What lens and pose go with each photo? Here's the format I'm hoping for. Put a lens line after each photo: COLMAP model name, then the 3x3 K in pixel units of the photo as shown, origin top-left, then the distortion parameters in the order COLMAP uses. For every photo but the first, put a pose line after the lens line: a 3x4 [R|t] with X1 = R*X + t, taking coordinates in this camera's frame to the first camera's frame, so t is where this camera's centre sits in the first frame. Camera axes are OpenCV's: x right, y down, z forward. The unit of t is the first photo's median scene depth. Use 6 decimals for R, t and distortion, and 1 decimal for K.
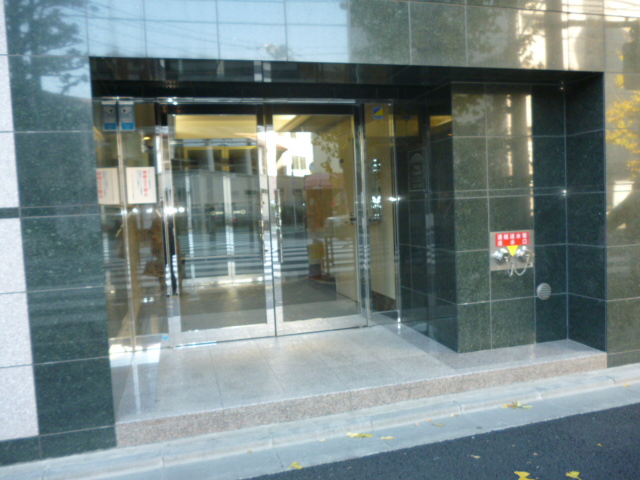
lens RADIAL K [[529.2, 0, 320.0], [0, 529.2, 240.0], [0, 0, 1]] dist [-0.011735, -0.006318]
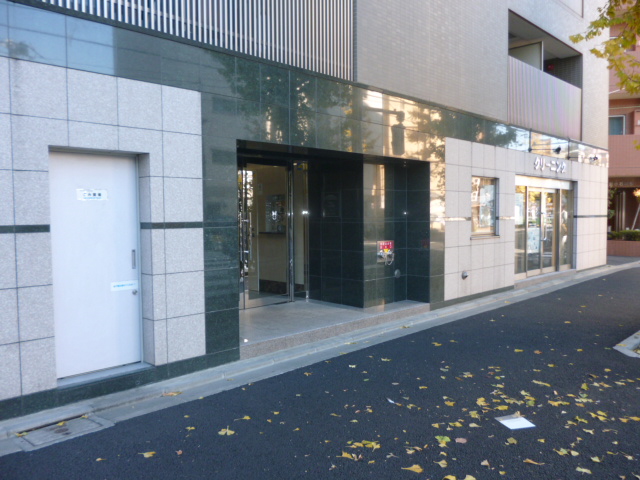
lens RADIAL K [[529.2, 0, 320.0], [0, 529.2, 240.0], [0, 0, 1]] dist [-0.011735, -0.006318]
pose [[0.867474, 0.013392, 0.497302, -0.961490], [0.002271, 0.999521, -0.030878, 0.046593], [-0.497478, 0.027916, 0.867028, -0.619929]]
